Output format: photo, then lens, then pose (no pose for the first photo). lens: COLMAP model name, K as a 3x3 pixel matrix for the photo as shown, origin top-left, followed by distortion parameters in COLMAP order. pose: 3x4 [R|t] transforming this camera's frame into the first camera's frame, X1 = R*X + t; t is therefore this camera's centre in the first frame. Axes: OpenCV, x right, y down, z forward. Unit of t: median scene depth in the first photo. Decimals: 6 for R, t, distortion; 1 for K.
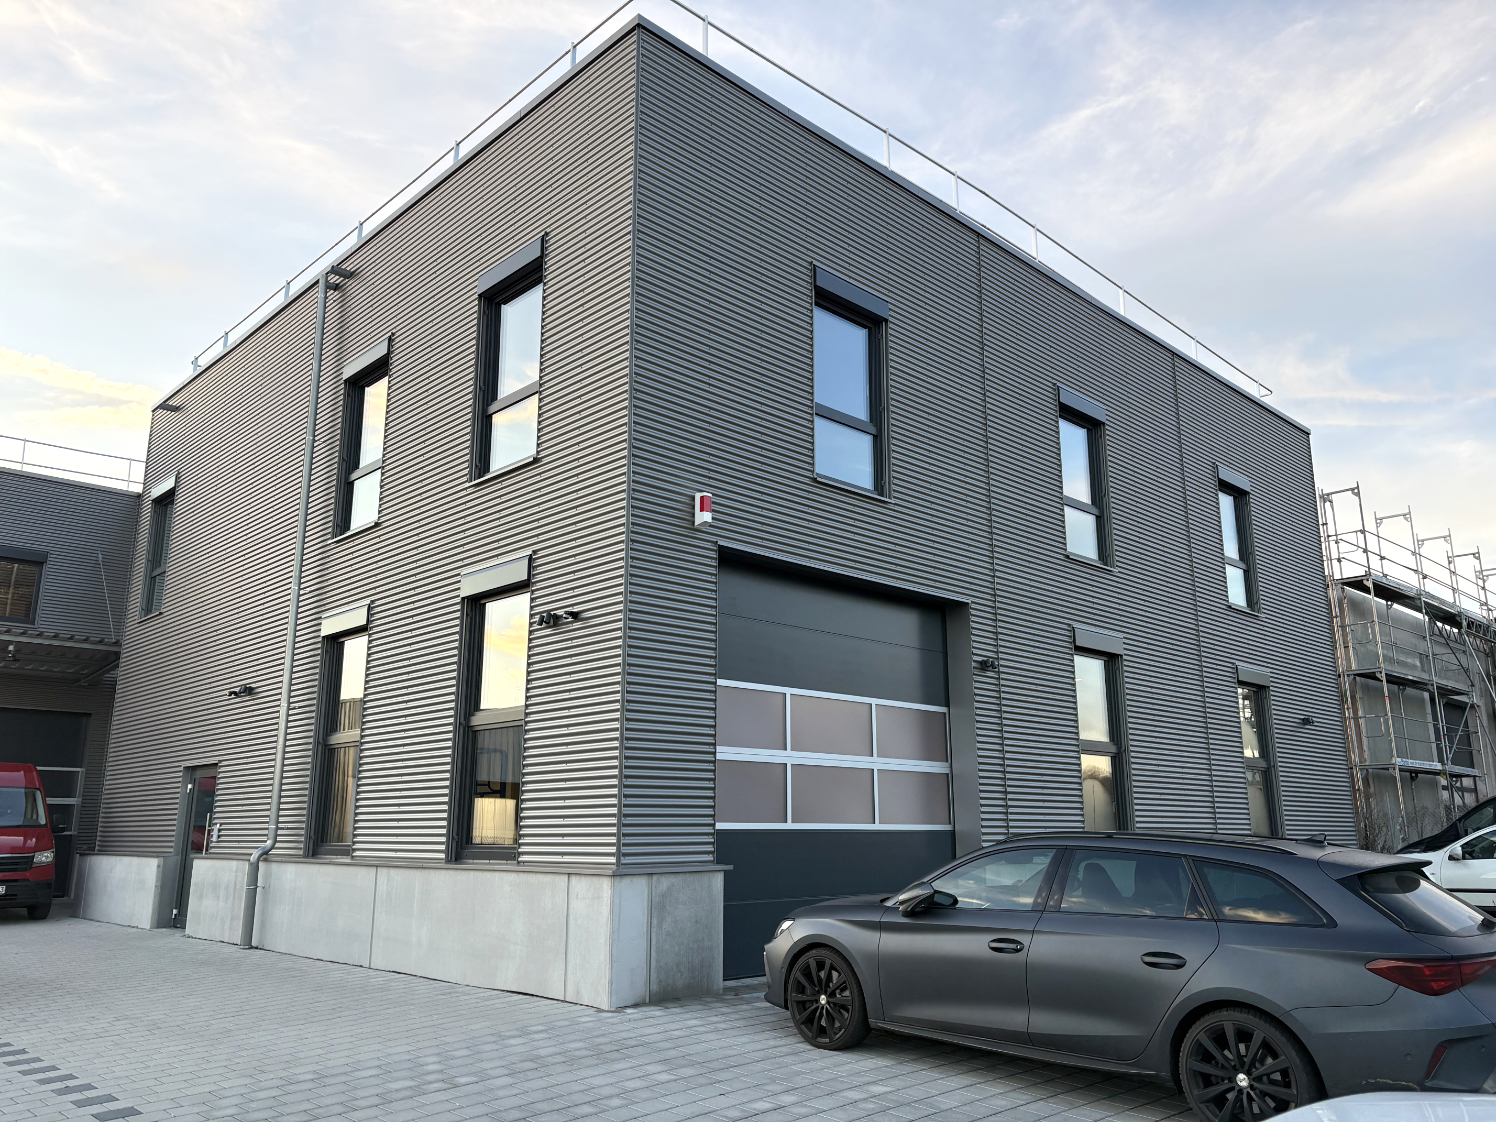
lens RADIAL K [[1141.6, 0, 748.0], [0, 1141.6, 561.0], [0, 0, 1]] dist [0.004793, 0.000890]
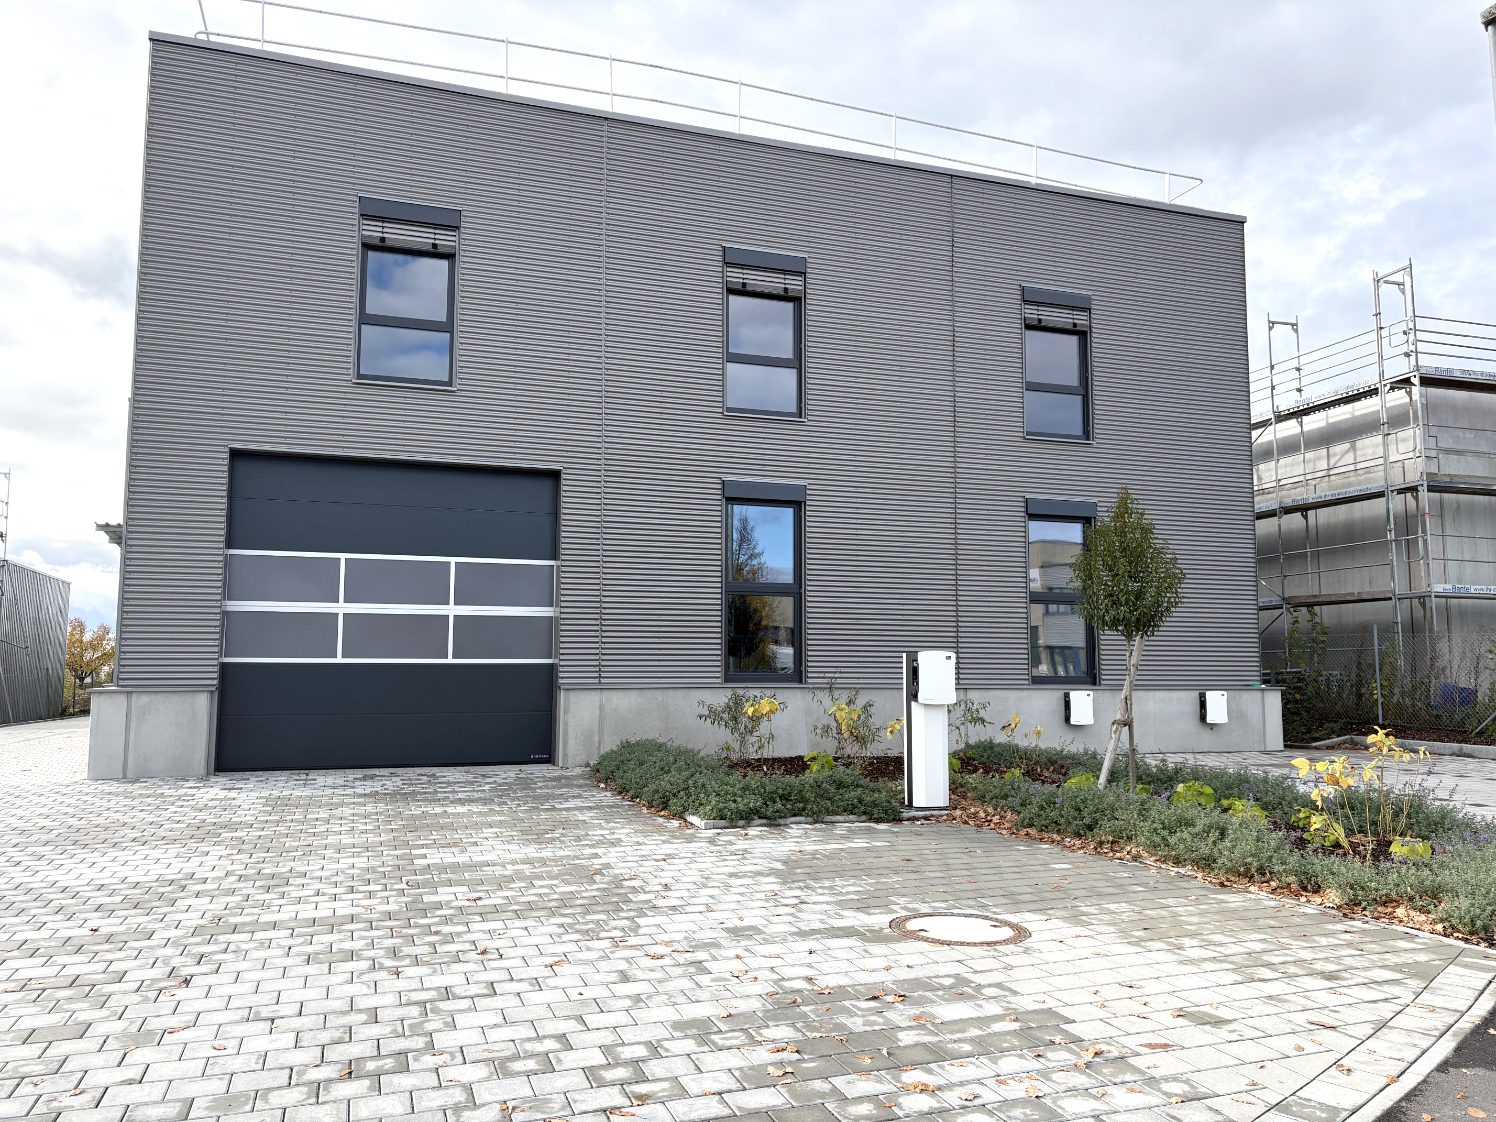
lens RADIAL K [[1141.6, 0, 748.0], [0, 1141.6, 561.0], [0, 0, 1]] dist [0.004793, 0.000890]
pose [[0.909710, -0.057347, -0.411265, 0.908625], [0.102332, 0.990833, 0.088193, 0.052113], [0.402437, -0.122316, 0.907239, 0.039780]]
